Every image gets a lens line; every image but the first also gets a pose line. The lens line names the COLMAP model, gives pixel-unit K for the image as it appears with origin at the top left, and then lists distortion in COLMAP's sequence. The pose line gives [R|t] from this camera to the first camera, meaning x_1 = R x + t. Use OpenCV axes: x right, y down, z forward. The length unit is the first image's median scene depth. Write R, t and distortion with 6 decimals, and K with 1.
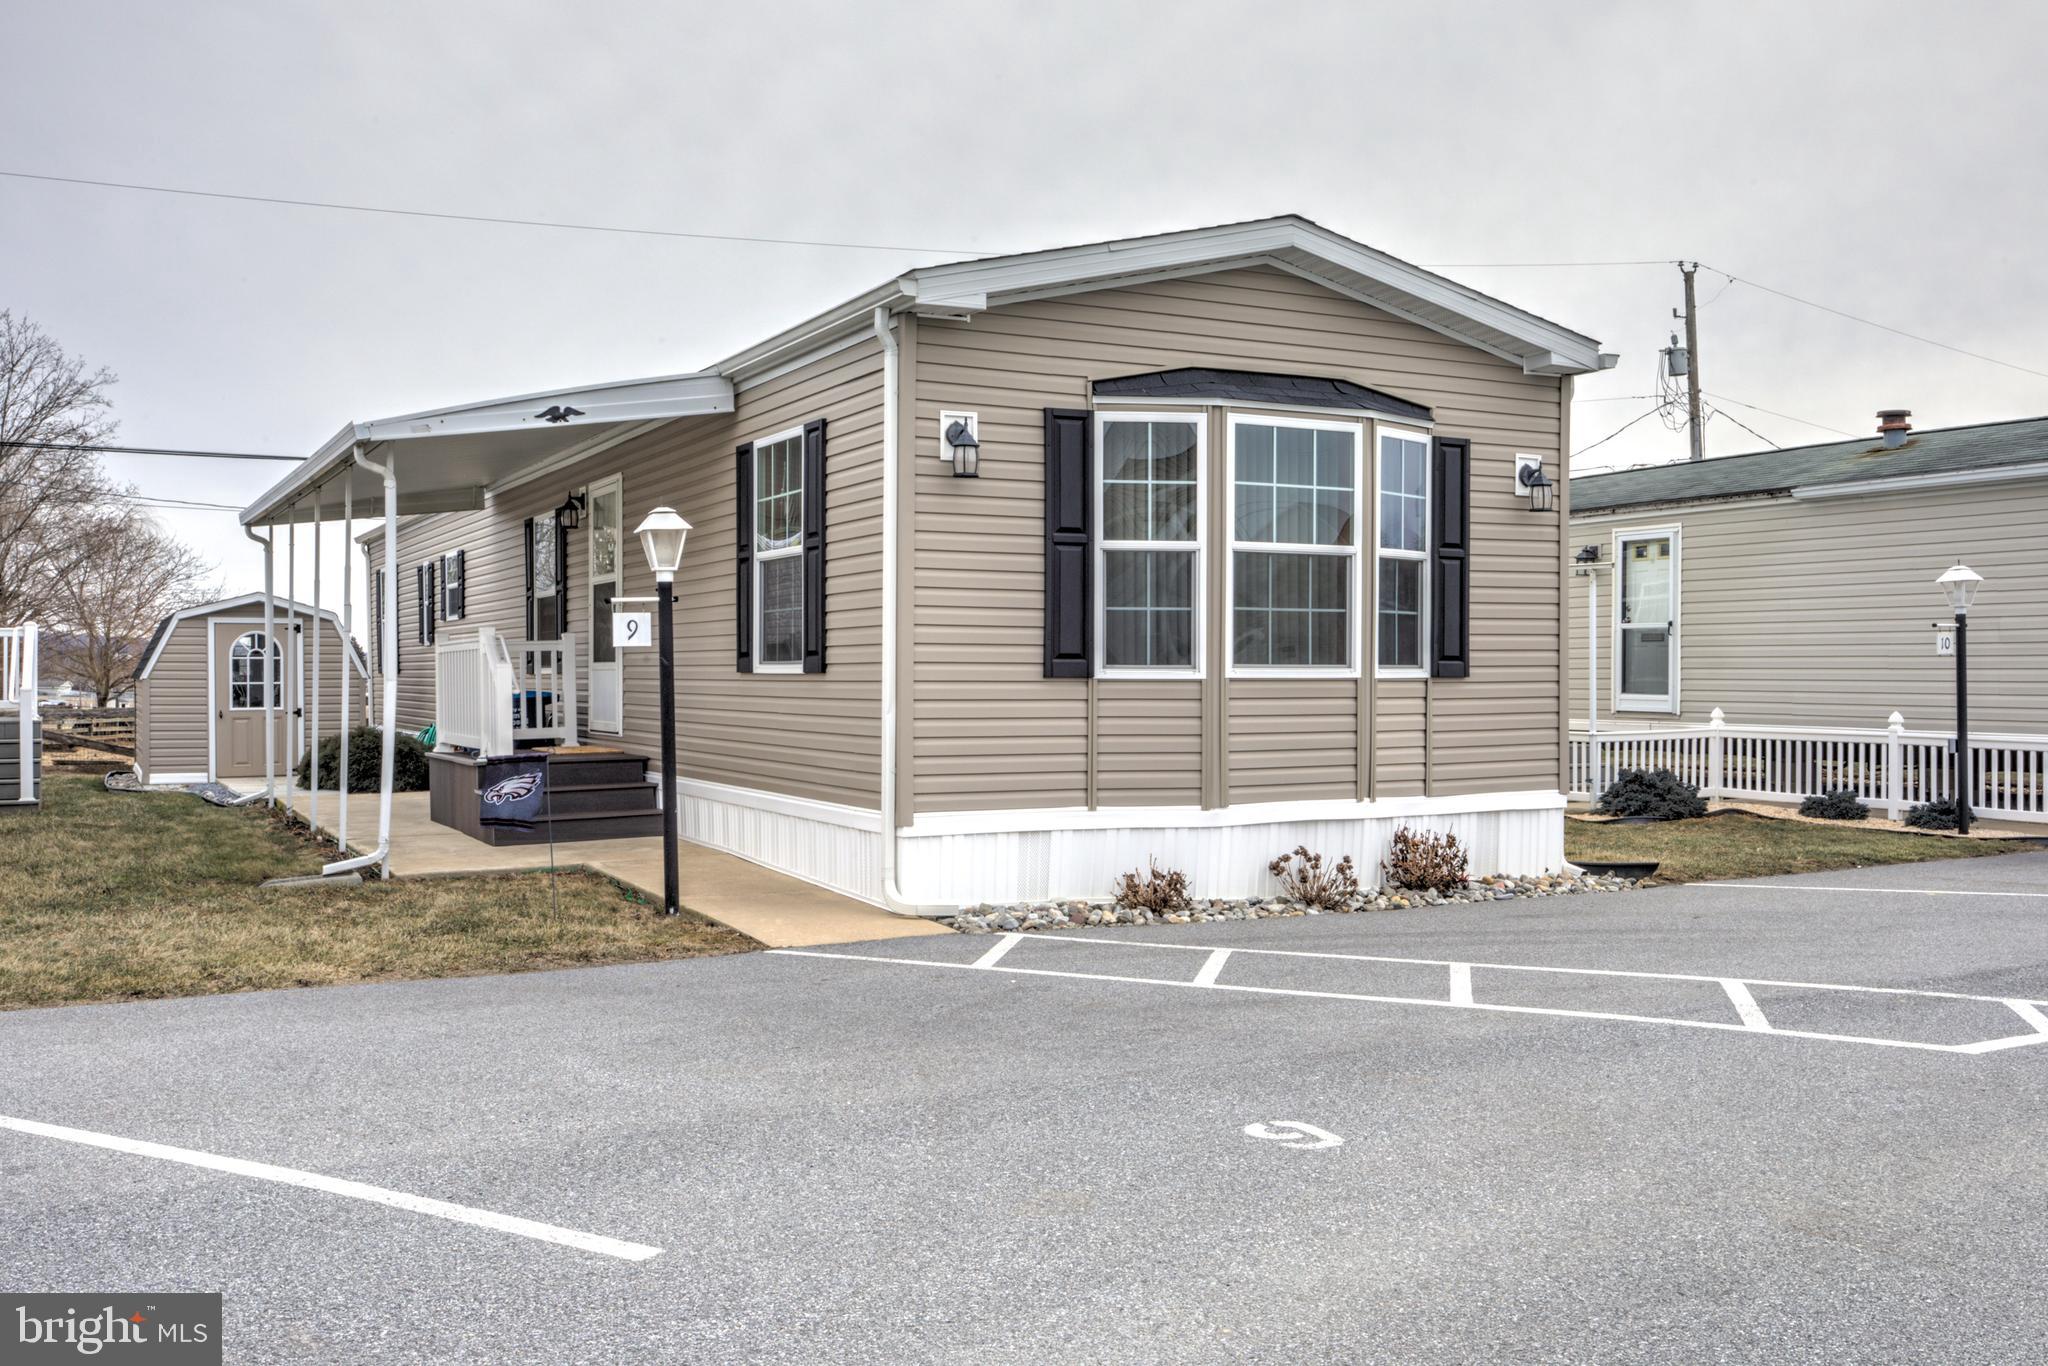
lens RADIAL K [[1839.8, 0, 1032.8], [0, 1839.8, 687.5], [0, 0, 1]] dist [0.003269, -0.016219]
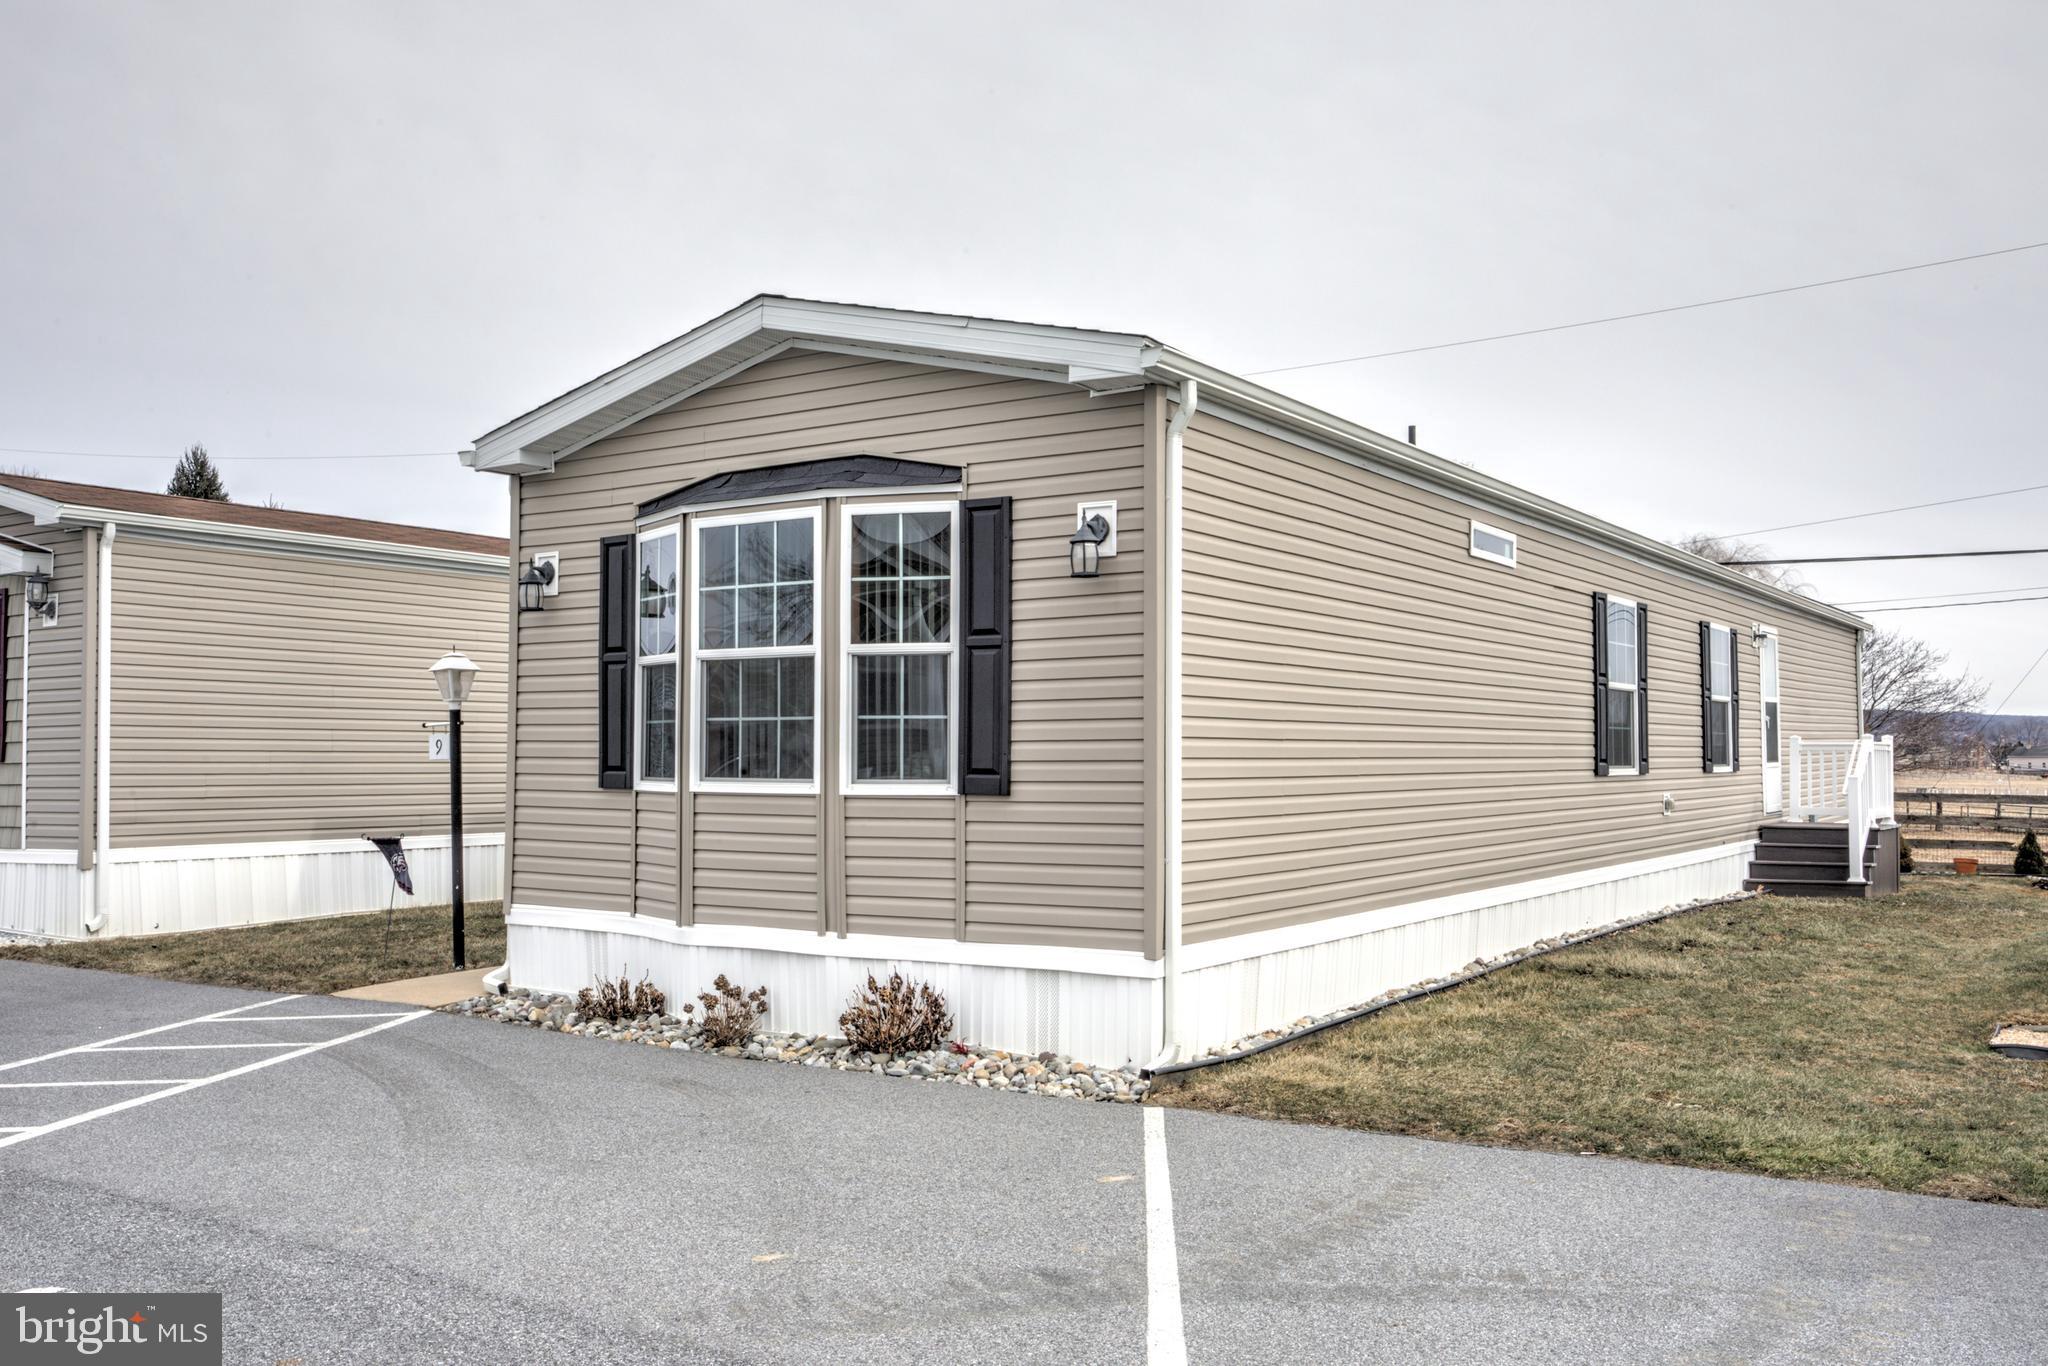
lens RADIAL K [[1767.9, 0, 966.6], [0, 1767.9, 714.1], [0, 0, 1]] dist [-0.006462, 0.002040]
pose [[0.464043, -0.019861, -0.885590, 0.955044], [-0.008019, 0.999613, -0.026619, -0.021455], [0.885776, 0.019454, 0.463705, 0.666549]]
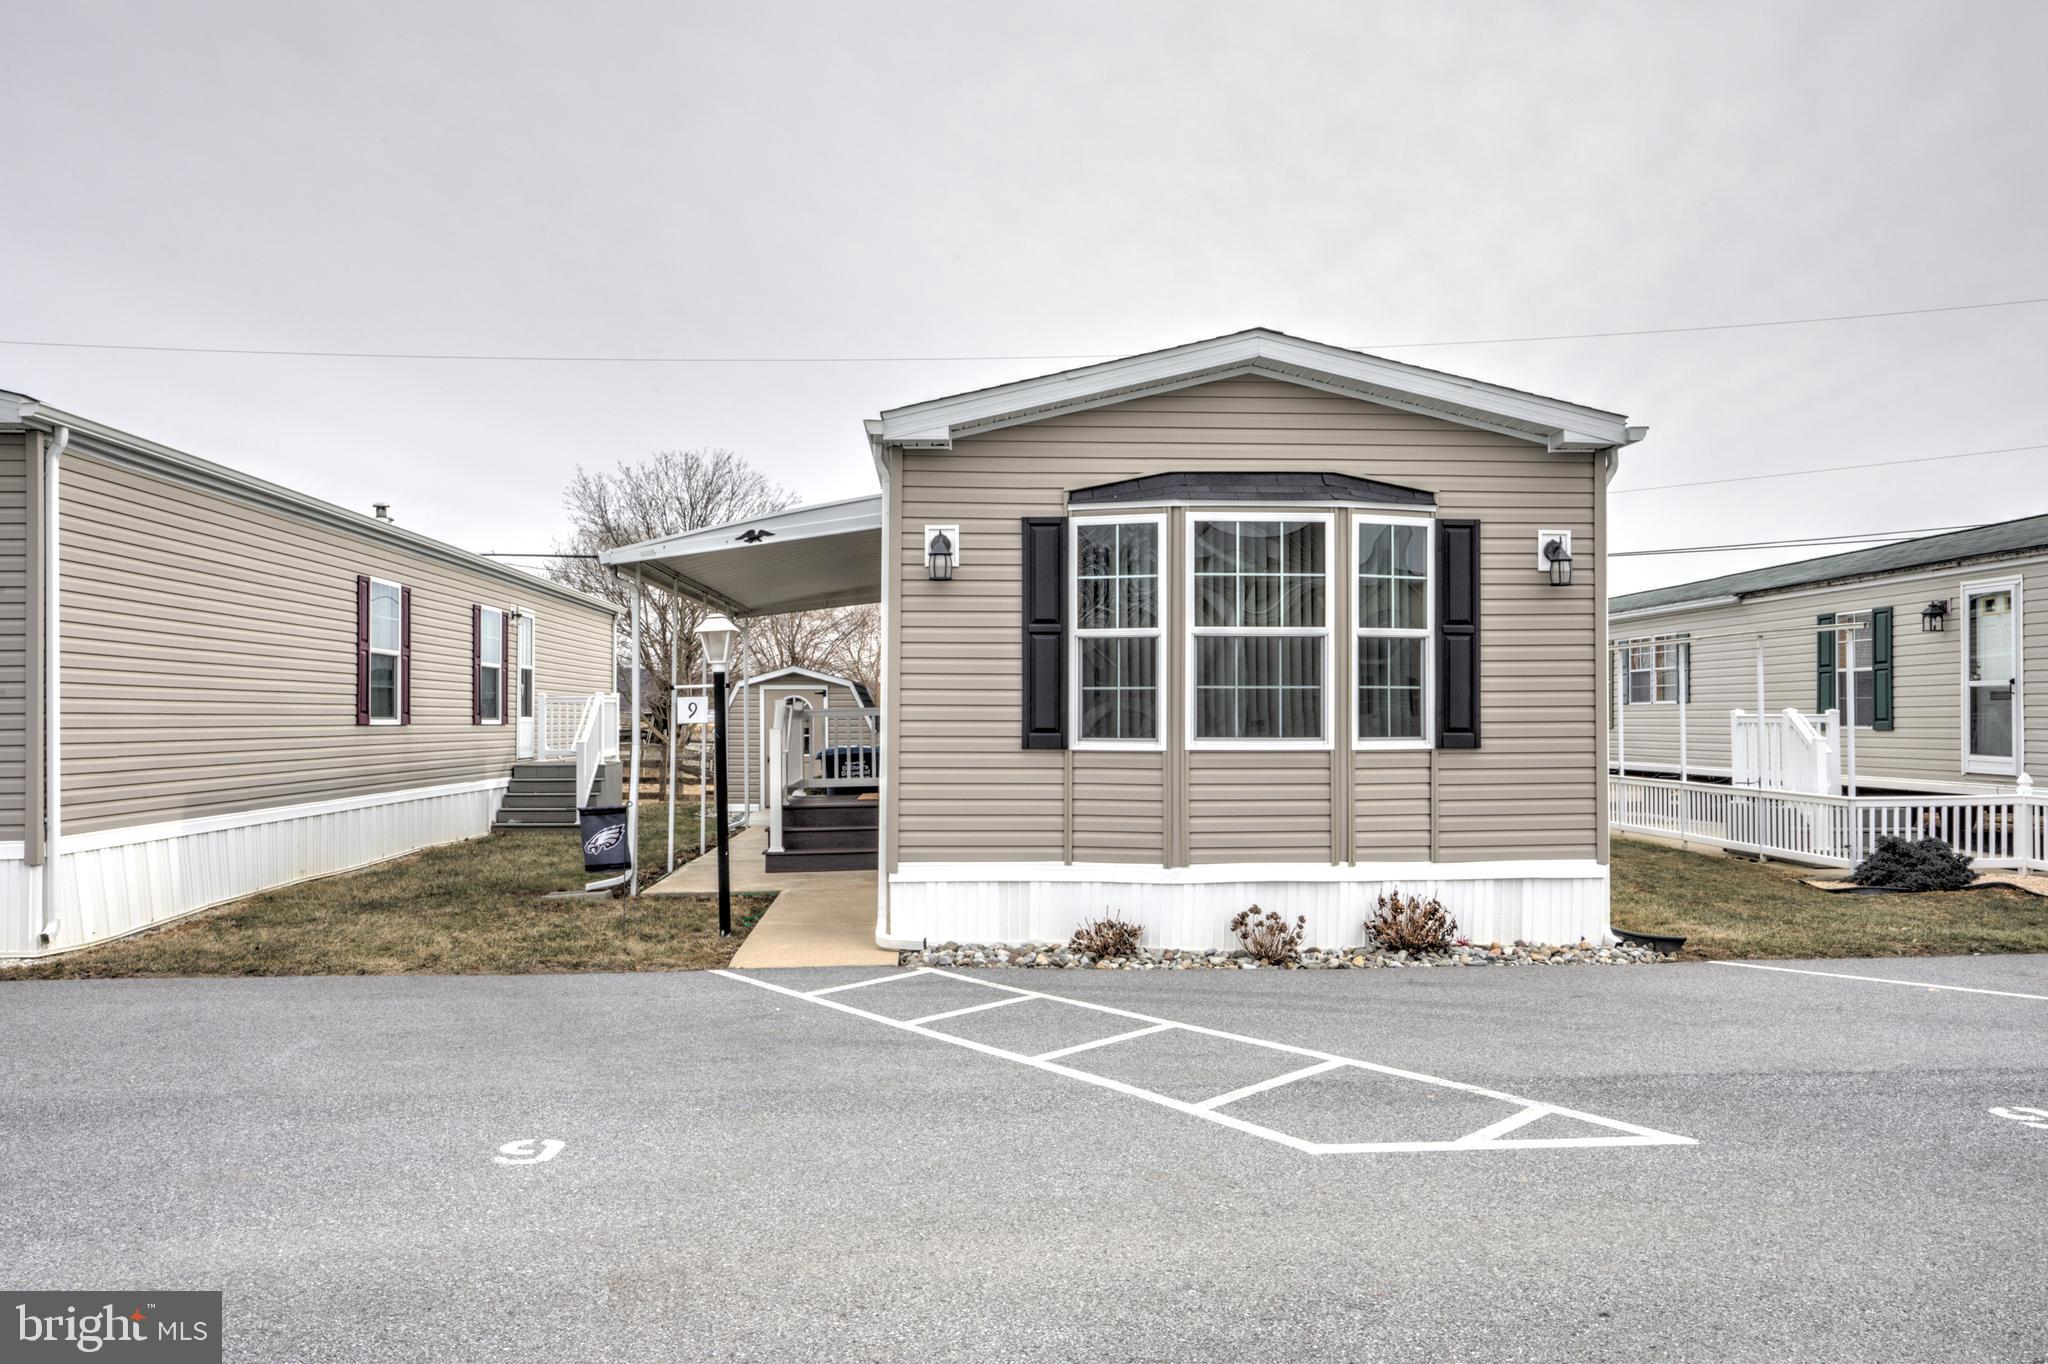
lens RADIAL K [[1610.9, 0, 1025.6], [0, 1610.9, 681.0], [0, 0, 1]] dist [-0.006432, 0.004128]
pose [[0.909864, -0.009722, -0.414794, 0.402575], [-0.002365, 0.999588, -0.028618, -0.017884], [0.414901, 0.027019, 0.909465, 0.071183]]
